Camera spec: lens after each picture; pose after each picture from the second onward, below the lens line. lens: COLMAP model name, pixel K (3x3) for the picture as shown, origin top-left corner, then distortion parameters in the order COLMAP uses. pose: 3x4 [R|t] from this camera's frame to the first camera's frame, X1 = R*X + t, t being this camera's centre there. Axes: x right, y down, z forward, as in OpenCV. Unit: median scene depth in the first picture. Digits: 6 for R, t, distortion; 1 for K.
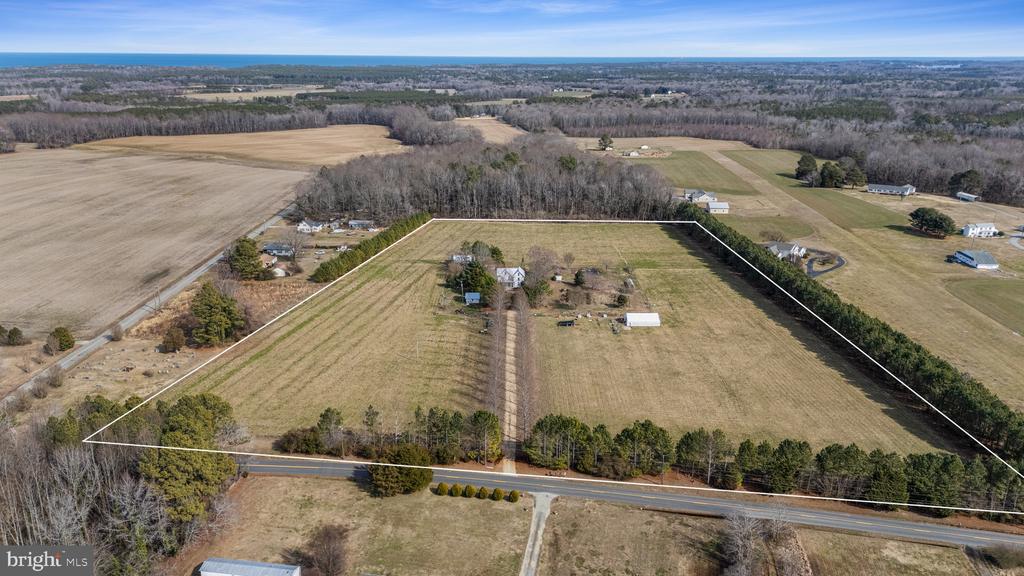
lens RADIAL K [[741.0, 0, 512.0], [0, 741.0, 288.0], [0, 0, 1]] dist [0.087952, -0.097138]
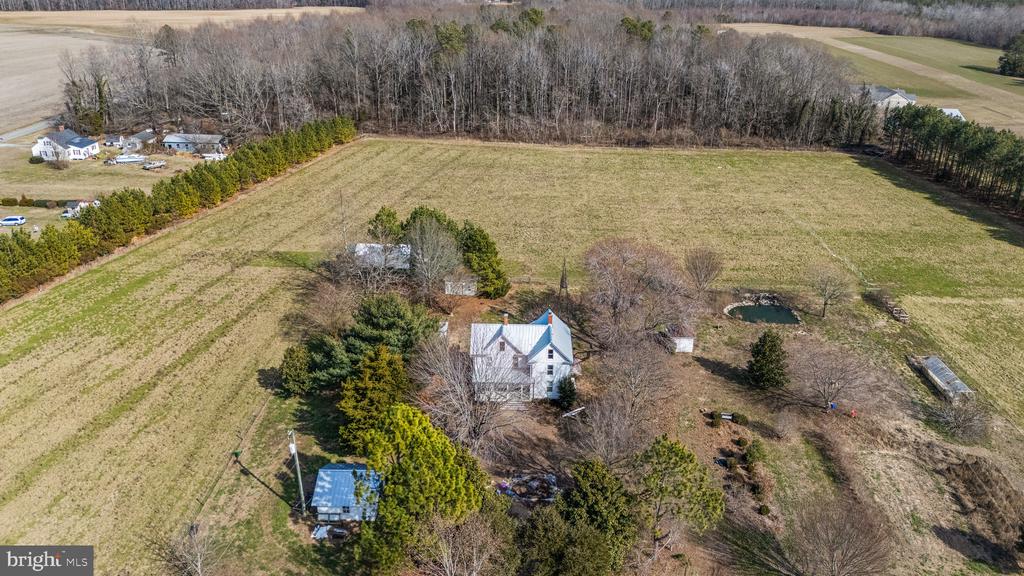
lens RADIAL K [[755.3, 0, 533.1], [0, 755.3, 250.0], [0, 0, 1]] dist [0.083370, -0.079490]
pose [[0.999884, 0.014399, 0.004884, 0.000599], [-0.014672, 0.998001, 0.061466, -0.054525], [-0.003989, -0.061531, 0.998097, 0.553252]]
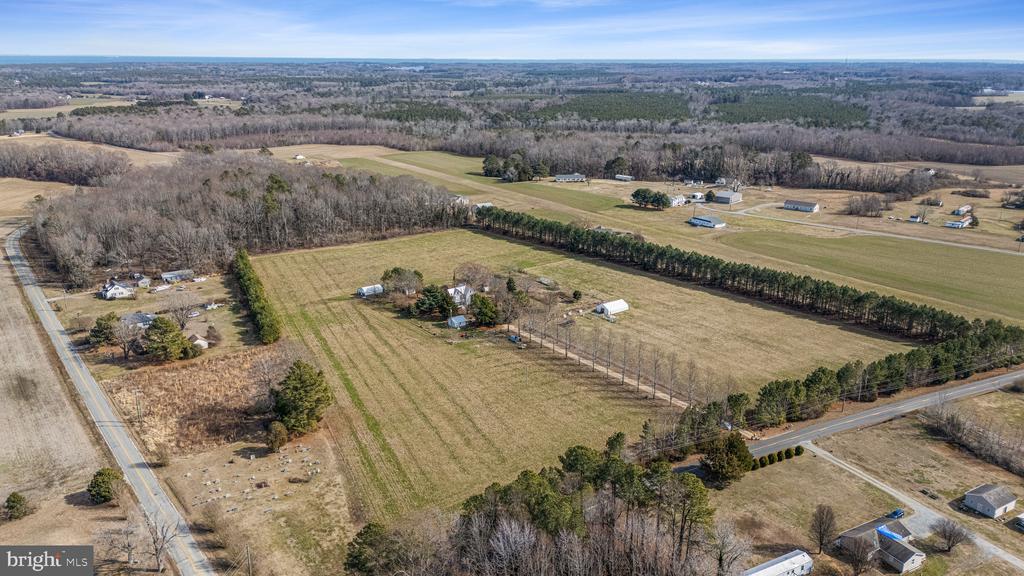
lens RADIAL K [[741.0, 0, 512.0], [0, 741.0, 288.0], [0, 0, 1]] dist [0.087952, -0.097138]
pose [[0.795152, -0.181282, 0.578679, -0.406691], [0.181439, 0.981677, 0.058218, -0.054580], [-0.578630, 0.058703, 0.813475, 0.100458]]
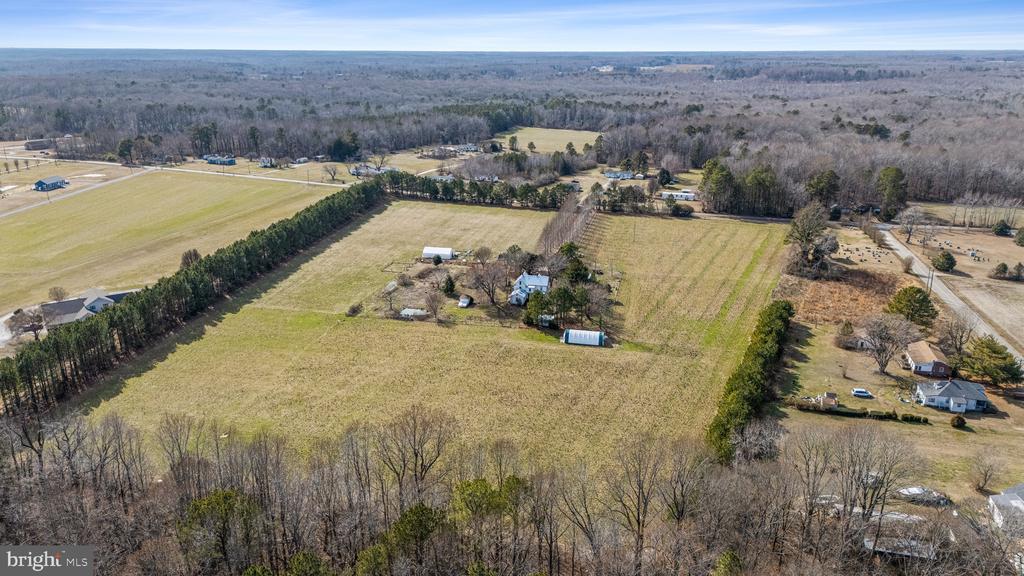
lens RADIAL K [[741.0, 0, 512.0], [0, 741.0, 288.0], [0, 0, 1]] dist [0.087952, -0.097138]
pose [[-0.976088, -0.073186, 0.204686, -0.112920], [0.058440, 0.818605, 0.571376, -0.366006], [-0.209374, 0.569675, -0.794753, 1.265177]]
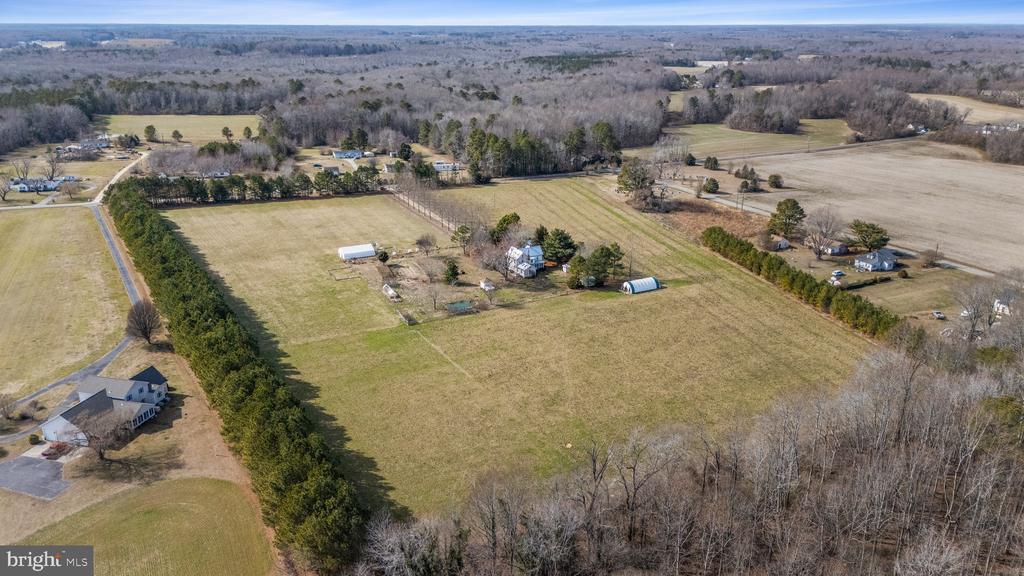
lens RADIAL K [[748.2, 0, 512.0], [0, 748.2, 288.0], [0, 0, 1]] dist [0.099817, -0.129292]
pose [[-0.885110, 0.148365, -0.441098, 0.299330], [-0.144897, 0.812853, 0.564158, -0.354770], [0.442249, 0.563256, -0.697967, 1.229830]]
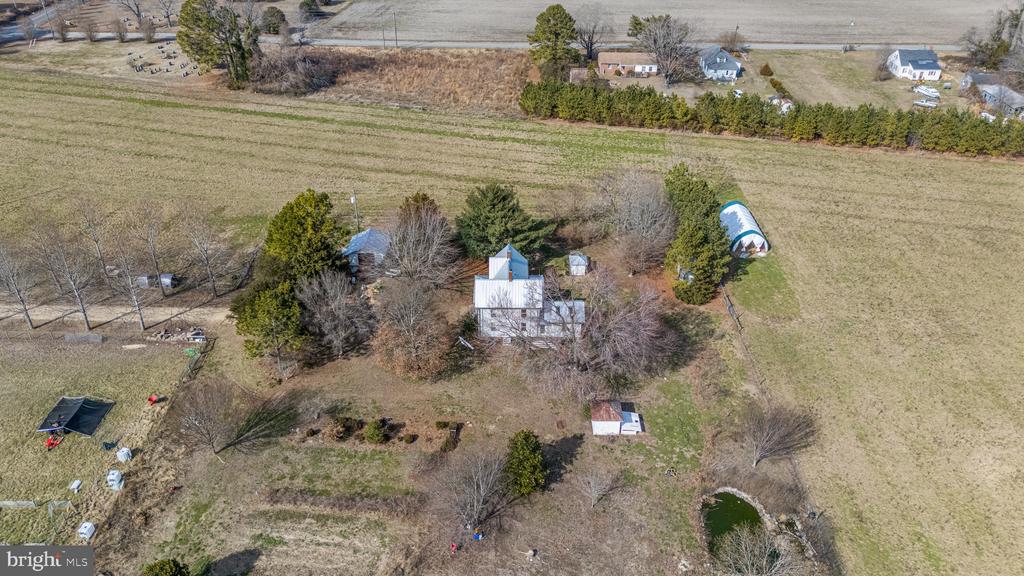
lens RADIAL K [[741.0, 0, 512.0], [0, 741.0, 288.0], [0, 0, 1]] dist [0.087952, -0.097138]
pose [[-0.000482, 0.536159, -0.844117, 0.199366], [-0.308403, 0.802891, 0.510150, -0.134052], [0.951256, 0.260574, 0.164966, 0.728199]]
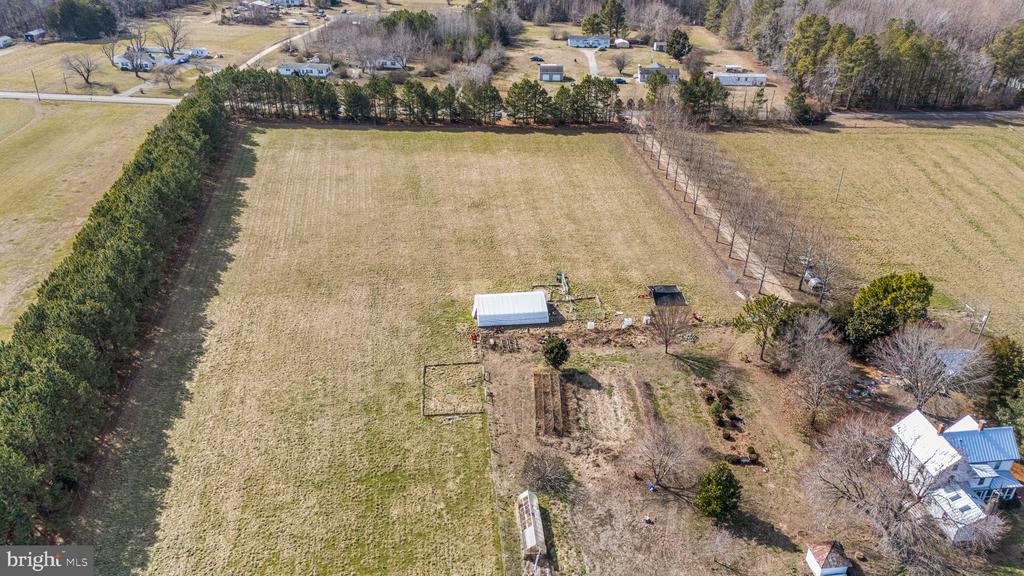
lens RADIAL K [[741.0, 0, 512.0], [0, 741.0, 288.0], [0, 0, 1]] dist [0.087952, -0.097138]
pose [[-0.993039, 0.045768, -0.108527, 0.147894], [-0.047483, 0.687660, 0.724479, -0.197349], [0.107787, 0.724589, -0.680700, 0.866624]]
